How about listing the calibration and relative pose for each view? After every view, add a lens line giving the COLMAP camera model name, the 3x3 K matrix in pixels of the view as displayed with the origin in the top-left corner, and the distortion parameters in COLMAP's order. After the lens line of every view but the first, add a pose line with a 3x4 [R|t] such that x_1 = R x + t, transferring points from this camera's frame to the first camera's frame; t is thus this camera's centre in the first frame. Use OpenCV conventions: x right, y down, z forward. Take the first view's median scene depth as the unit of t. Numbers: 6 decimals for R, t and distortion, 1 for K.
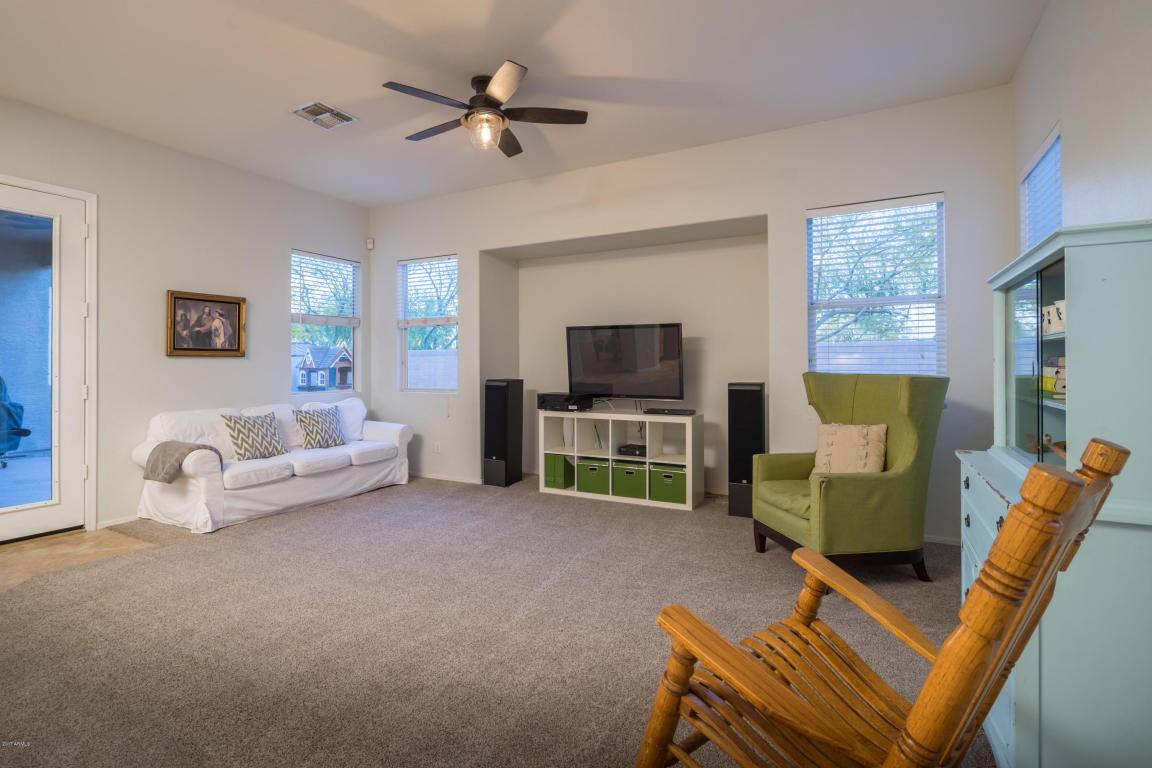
lens RADIAL K [[563.0, 0, 567.2], [0, 563.0, 367.0], [0, 0, 1]] dist [0.006147, -0.004953]
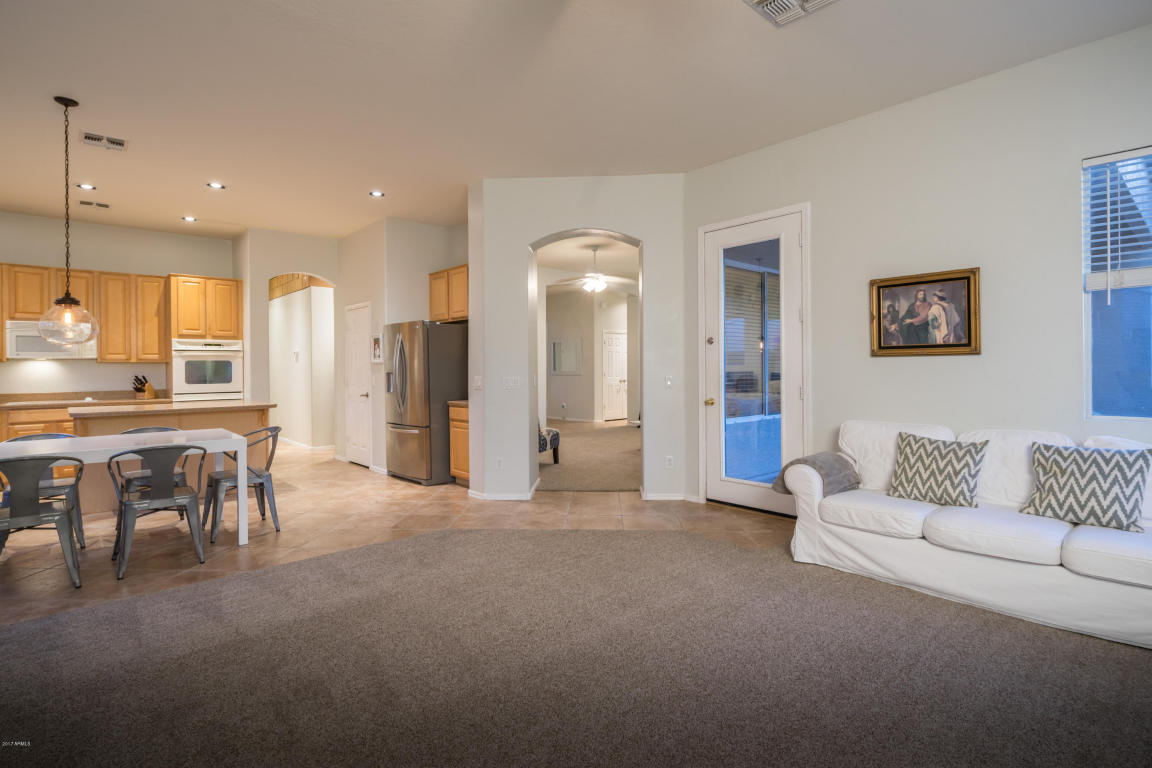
lens RADIAL K [[563.0, 0, 571.9], [0, 563.0, 369.2], [0, 0, 1]] dist [0.006147, -0.004953]
pose [[-0.326088, 0.004790, -0.945327, 0.238121], [0.002581, 0.999988, 0.004177, -0.004236], [0.945336, -0.001078, -0.326097, 0.783939]]
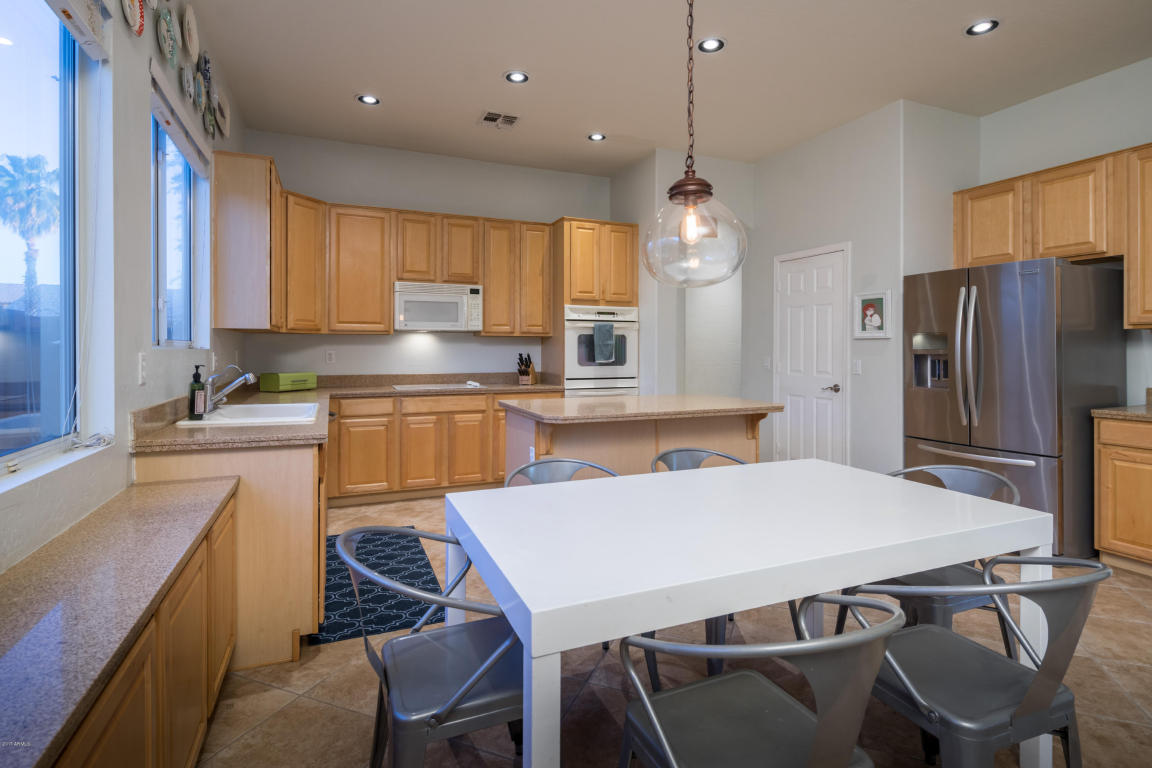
lens RADIAL K [[563.0, 0, 575.1], [0, 563.0, 351.9], [0, 0, 1]] dist [0.006147, -0.004953]
pose [[-0.611387, 0.003792, -0.791323, 0.053746], [-0.006064, 0.999937, 0.009477, 0.000631], [0.791309, 0.010593, -0.611325, 0.059880]]
